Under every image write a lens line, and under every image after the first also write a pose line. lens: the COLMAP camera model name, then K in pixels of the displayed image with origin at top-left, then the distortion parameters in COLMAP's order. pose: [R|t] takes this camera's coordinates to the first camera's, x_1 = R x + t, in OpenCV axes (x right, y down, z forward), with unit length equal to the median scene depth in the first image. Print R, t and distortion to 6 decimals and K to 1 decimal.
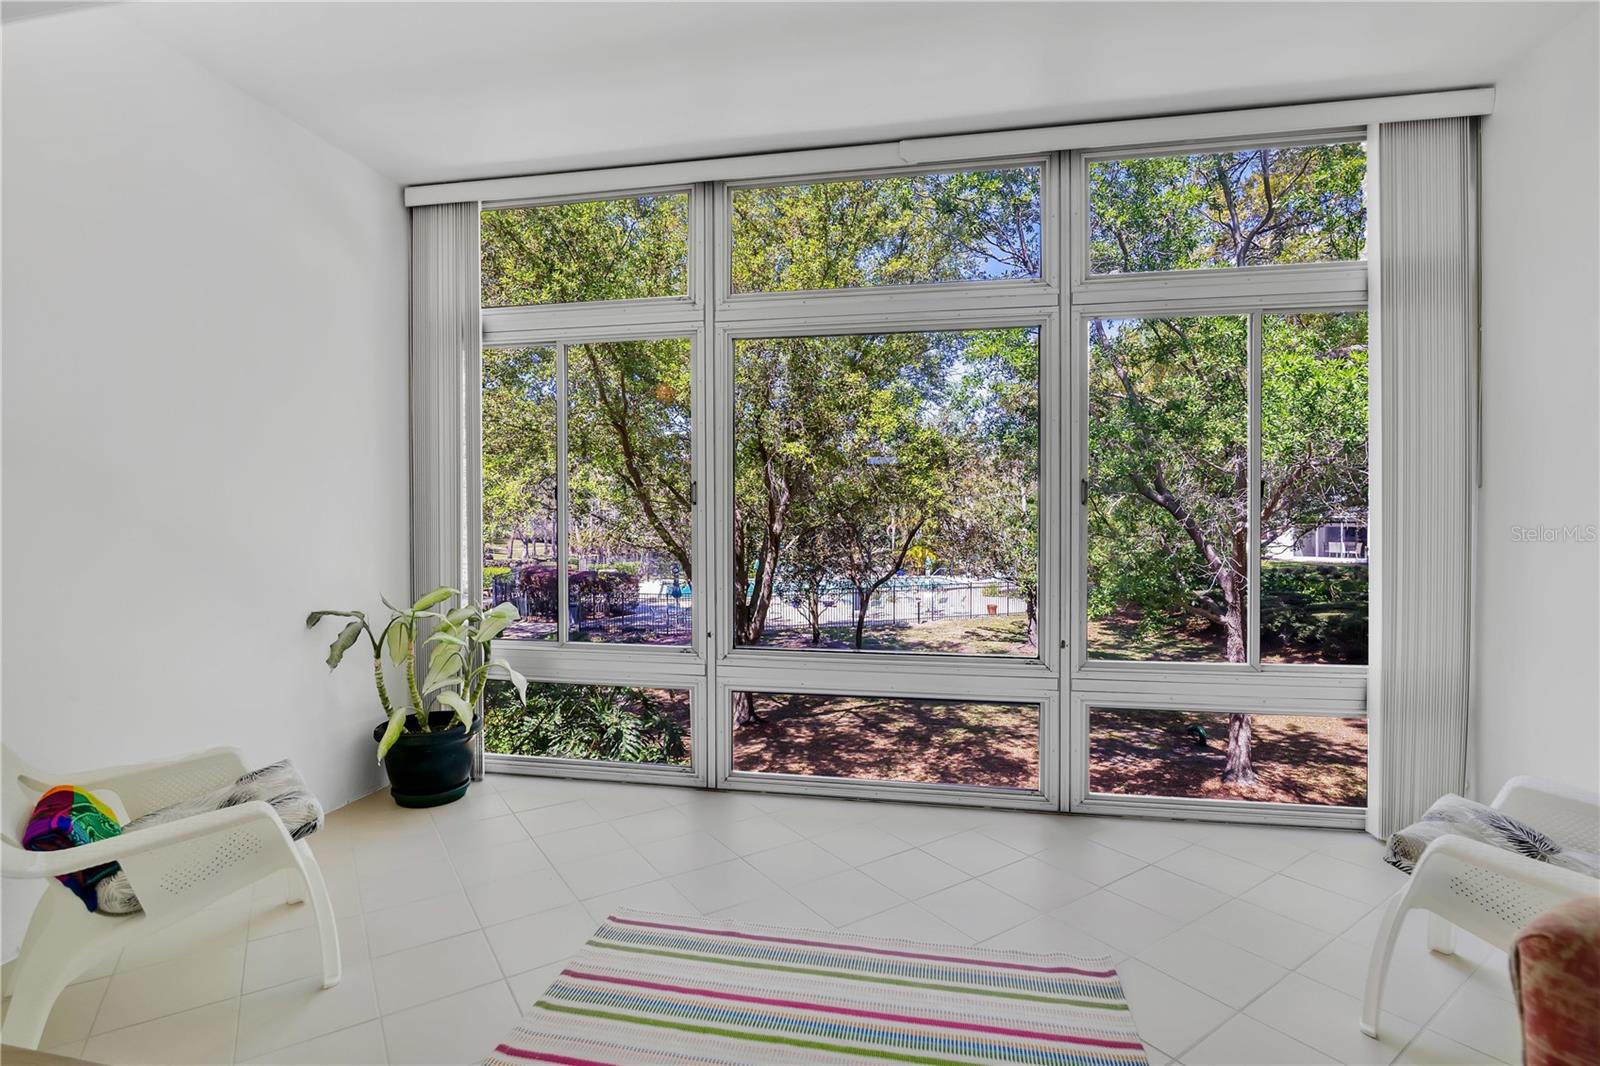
lens RADIAL K [[751.3, 0, 838.2], [0, 751.3, 522.6], [0, 0, 1]] dist [-0.003131, -0.000568]
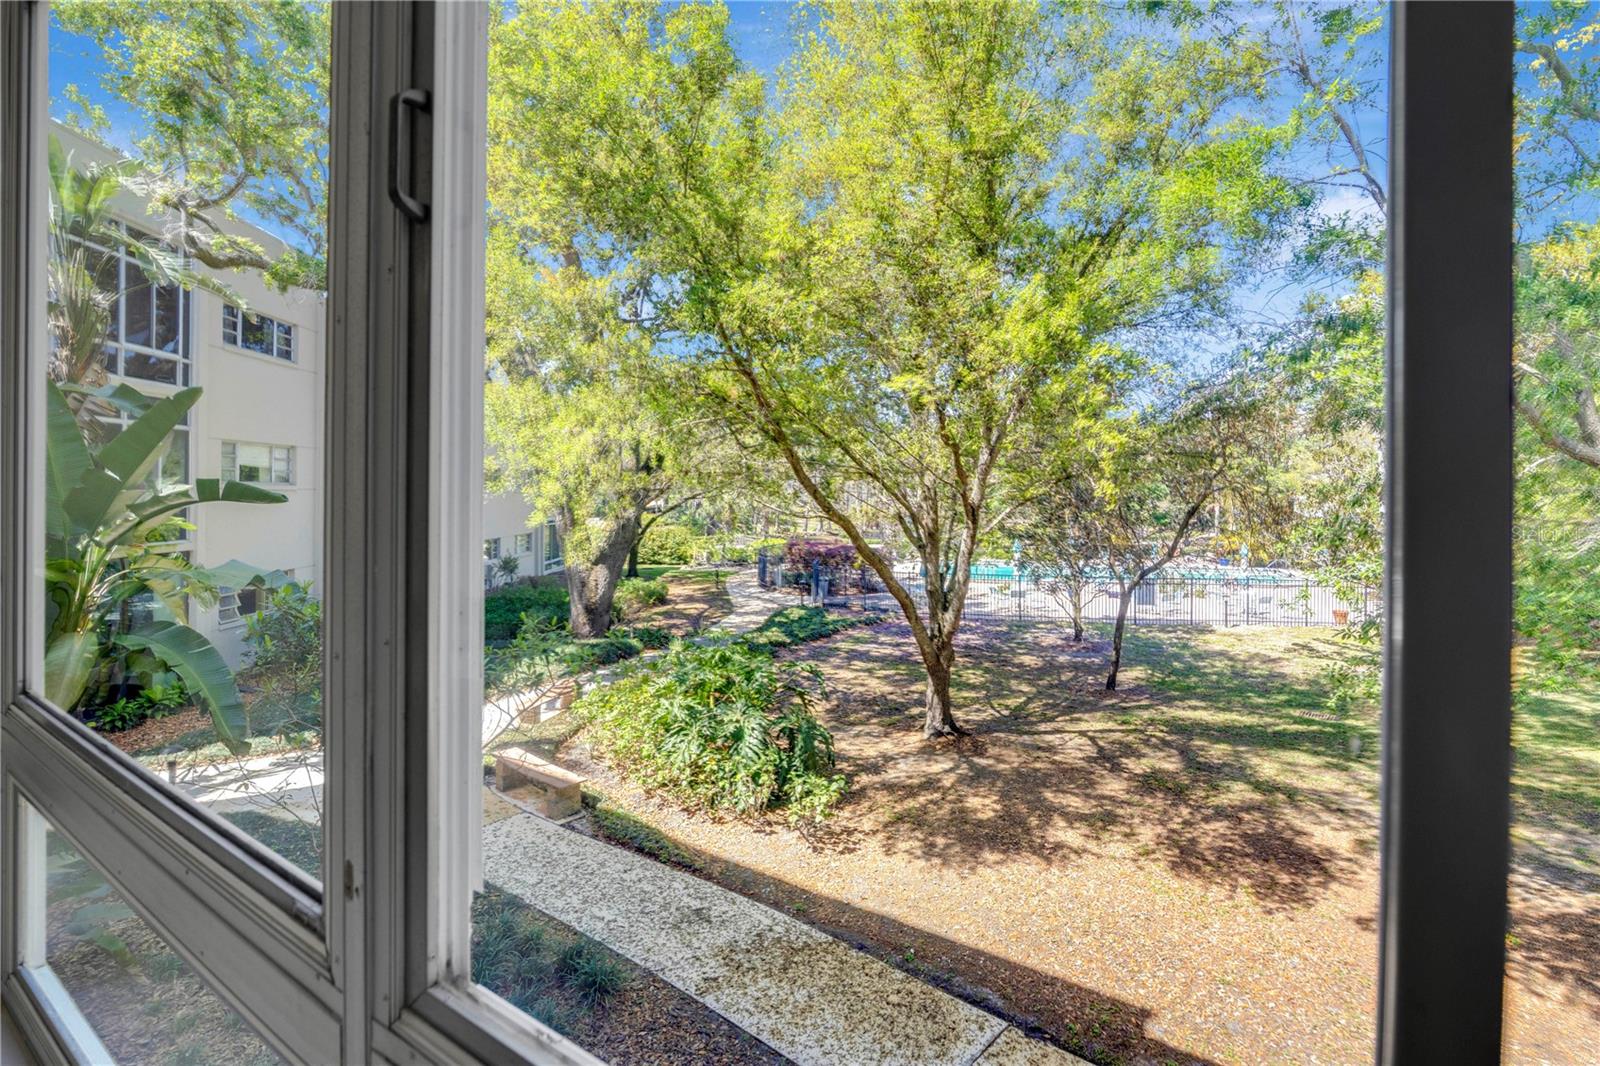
lens RADIAL K [[755.8, 0, 806.1], [0, 755.8, 498.0], [0, 0, 1]] dist [-0.004729, -0.003692]
pose [[0.897859, 0.010080, -0.440167, 0.103123], [-0.011348, 0.999936, -0.000249, 0.007046], [0.440136, 0.005218, 0.897916, 0.166683]]
